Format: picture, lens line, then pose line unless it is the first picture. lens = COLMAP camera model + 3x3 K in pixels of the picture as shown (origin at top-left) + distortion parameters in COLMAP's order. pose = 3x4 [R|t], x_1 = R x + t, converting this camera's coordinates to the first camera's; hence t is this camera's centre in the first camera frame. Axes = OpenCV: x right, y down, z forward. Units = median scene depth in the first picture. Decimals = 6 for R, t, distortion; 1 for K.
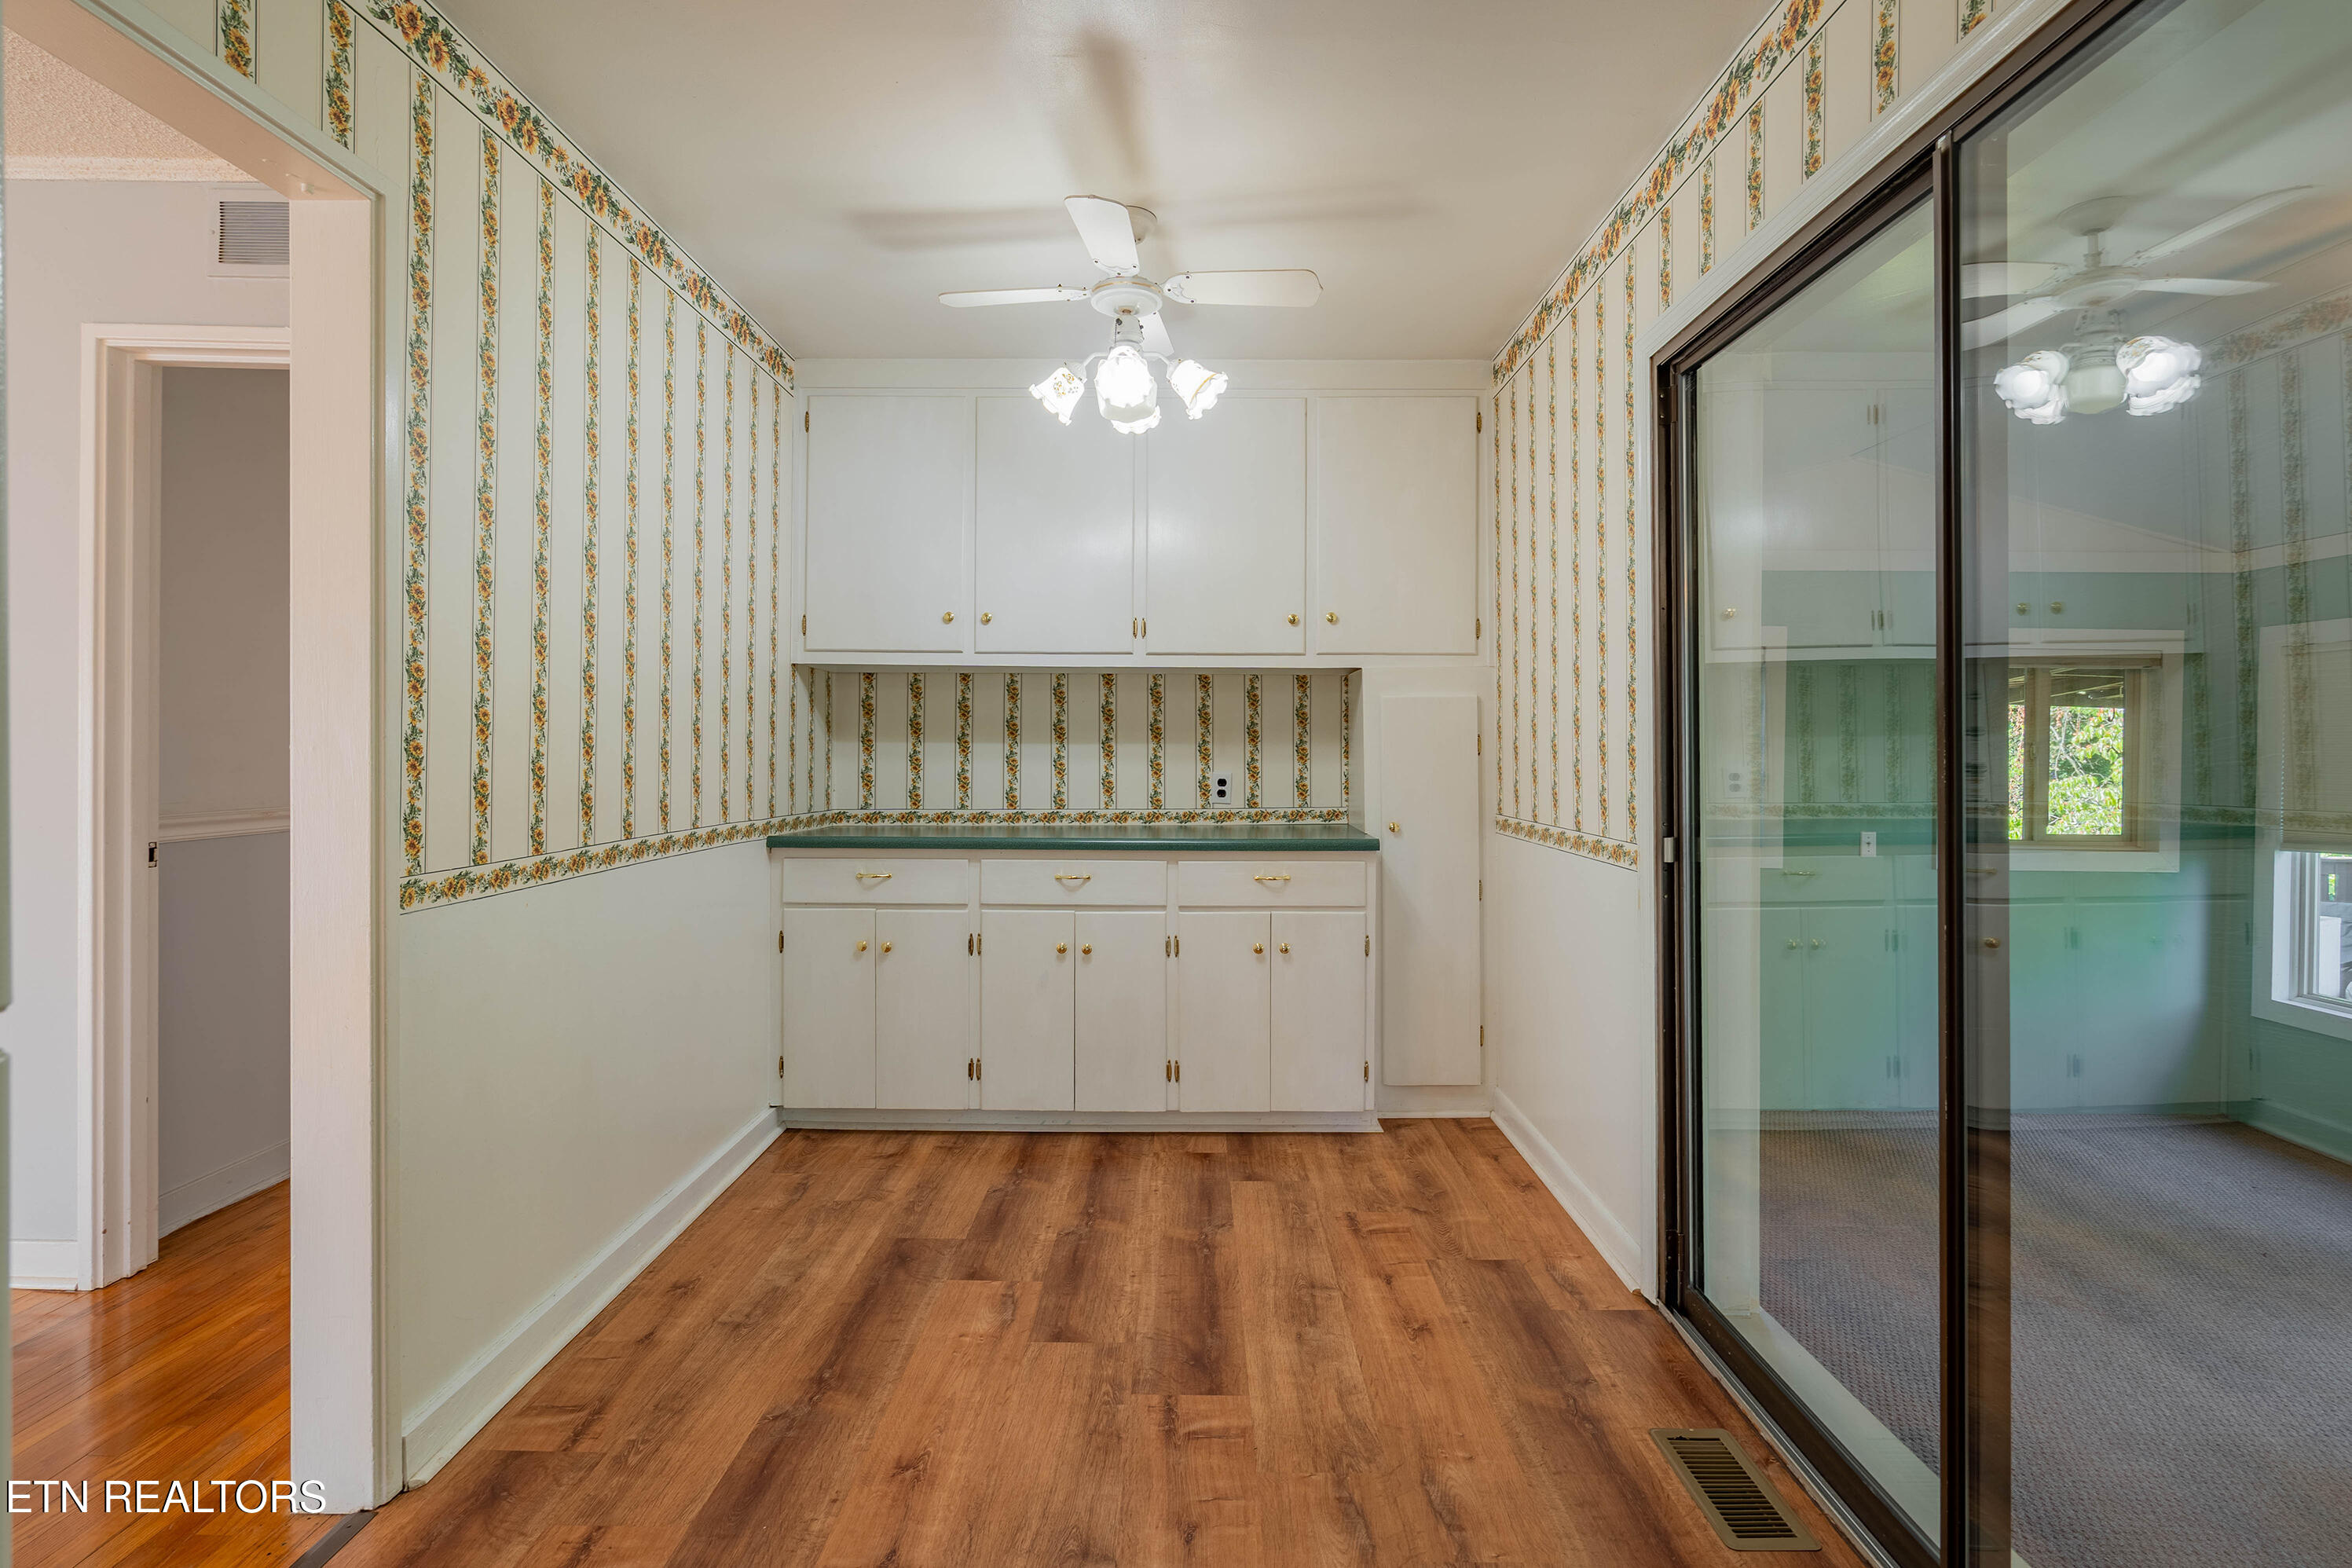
lens RADIAL K [[1118.7, 0, 1149.1], [0, 1118.7, 748.6], [0, 0, 1]] dist [-0.006701, 0.000942]
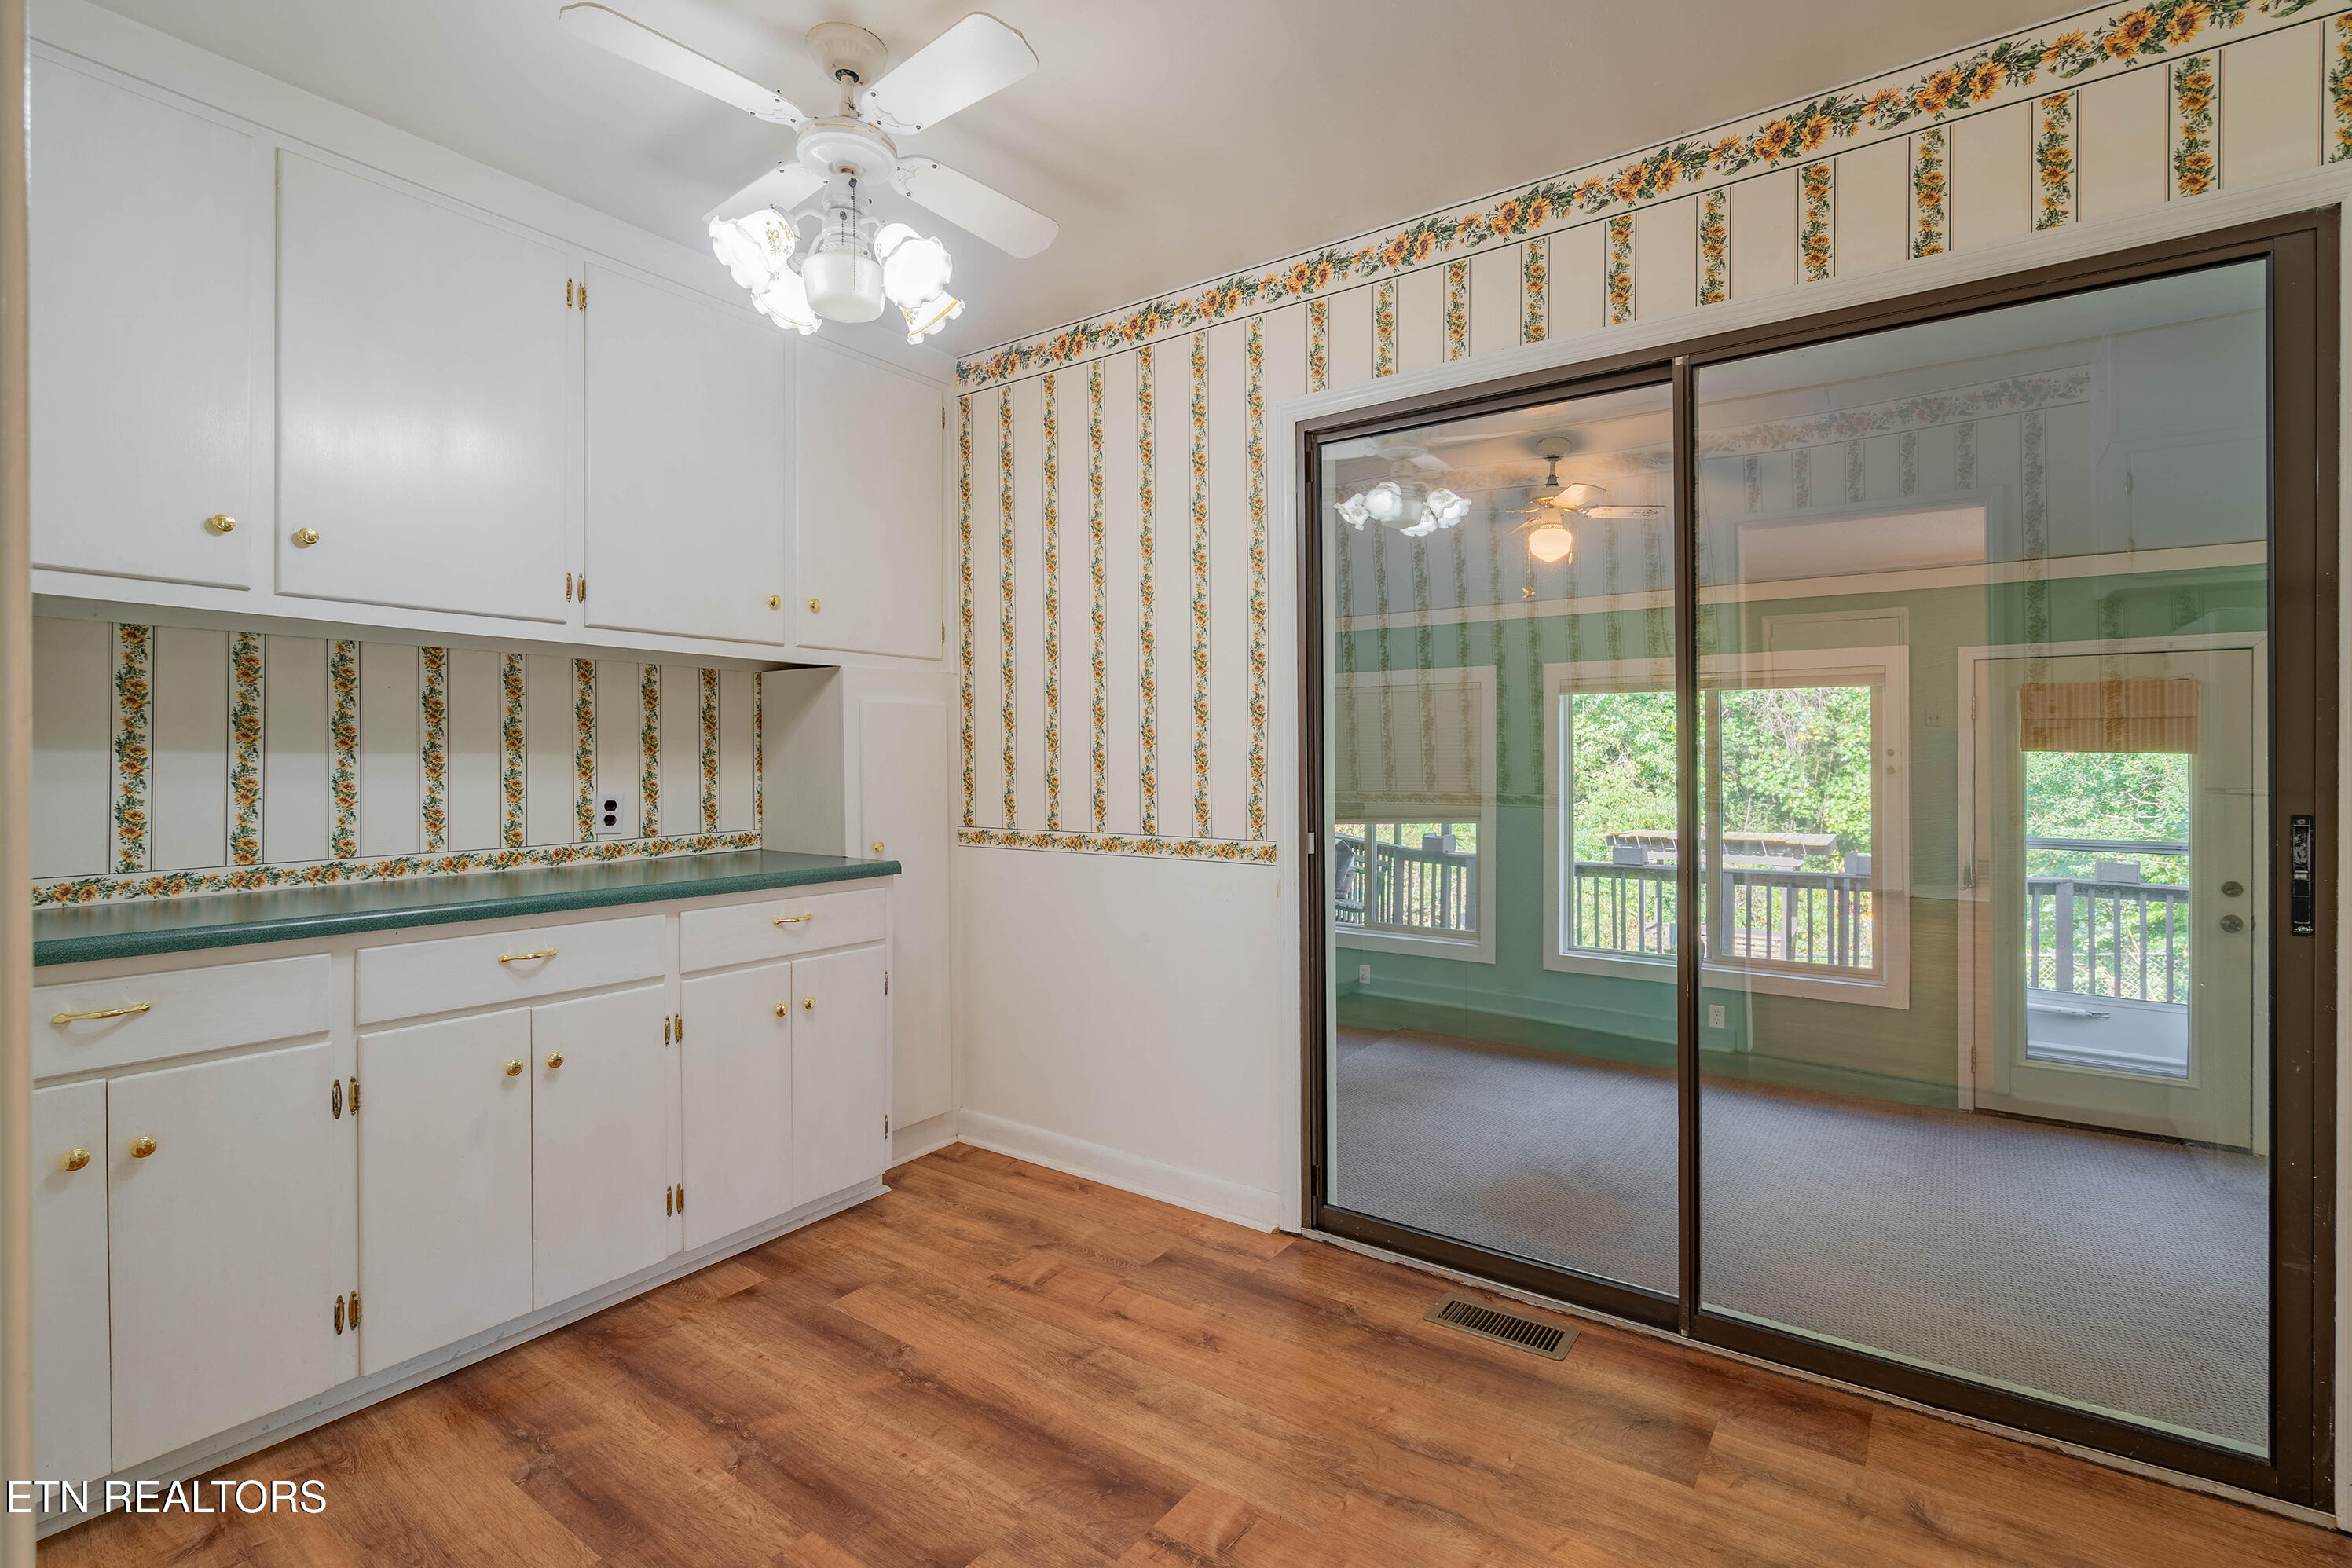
lens RADIAL K [[1118.7, 0, 1167.7], [0, 1118.7, 755.8], [0, 0, 1]] dist [-0.006701, 0.000942]
pose [[0.542107, 0.000604, 0.840309, -0.414204], [0.004083, 0.999986, -0.003353, 0.001304], [-0.840300, 0.005248, 0.542097, 0.328193]]
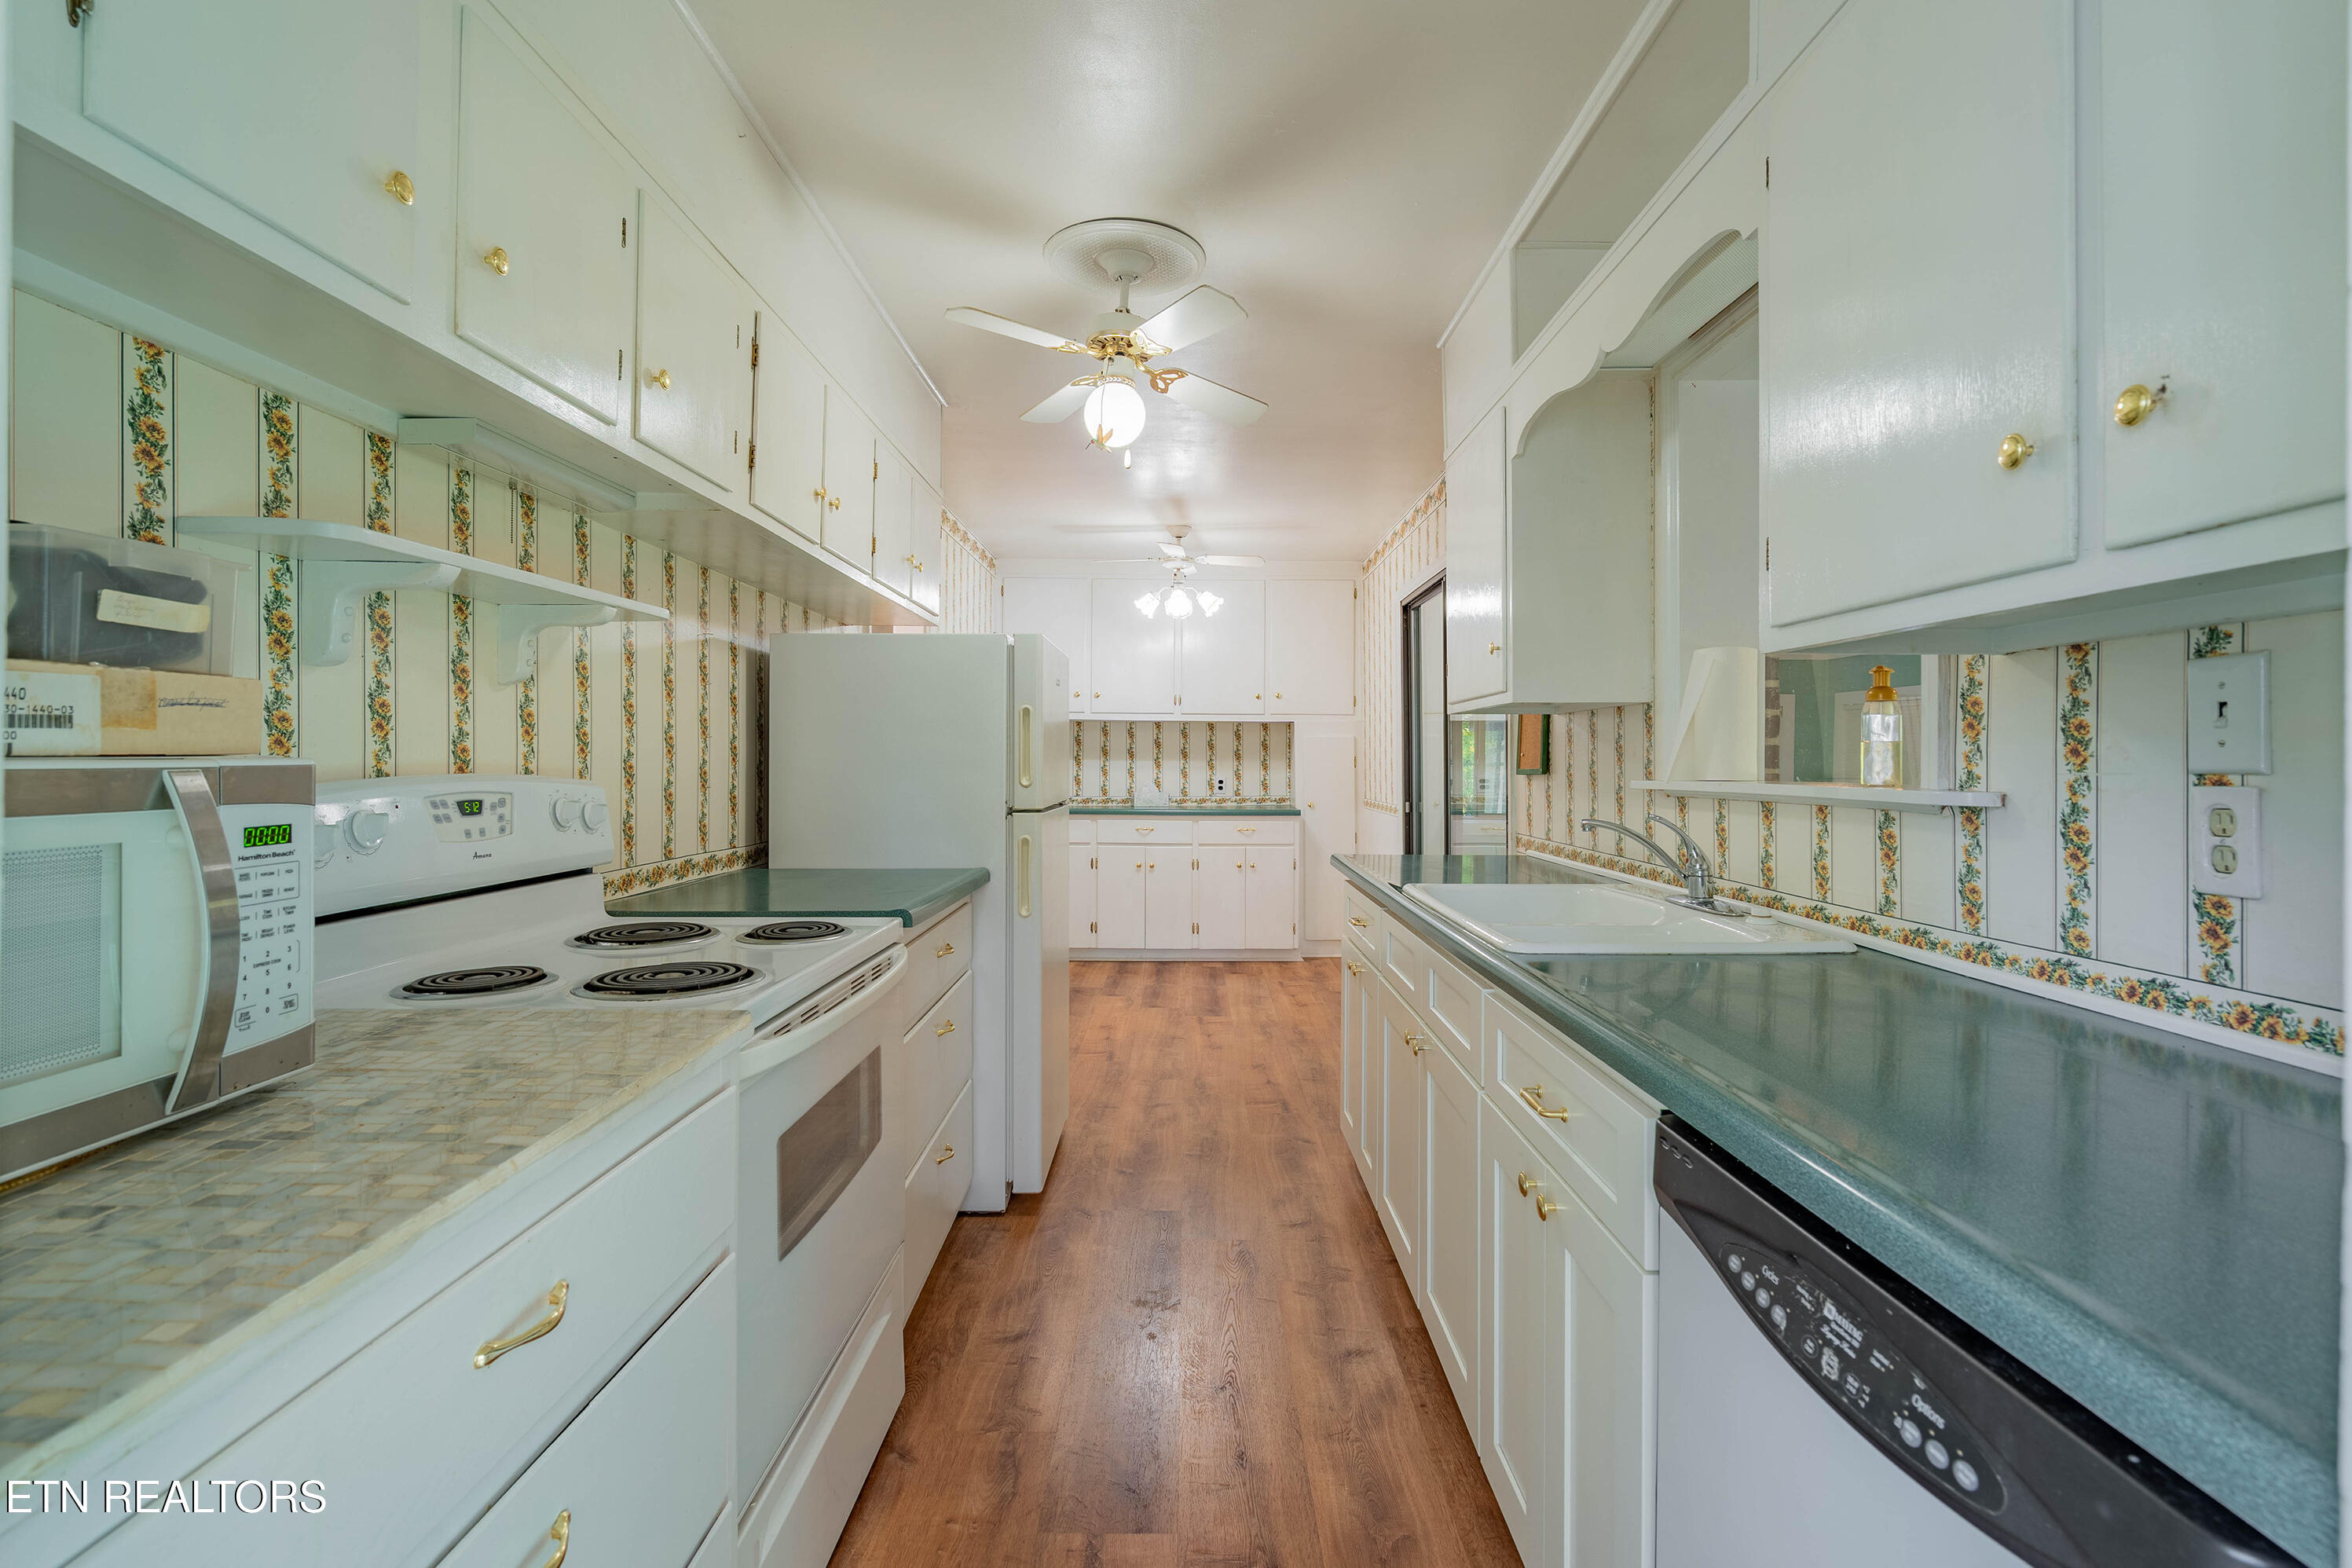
lens RADIAL K [[1118.7, 0, 1079.9], [0, 1118.7, 753.6], [0, 0, 1]] dist [-0.006701, 0.000942]
pose [[0.998095, 0.002433, -0.061642, -0.060003], [-0.002746, 0.999984, -0.004990, -0.007375], [0.061629, 0.005150, 0.998086, -0.963021]]
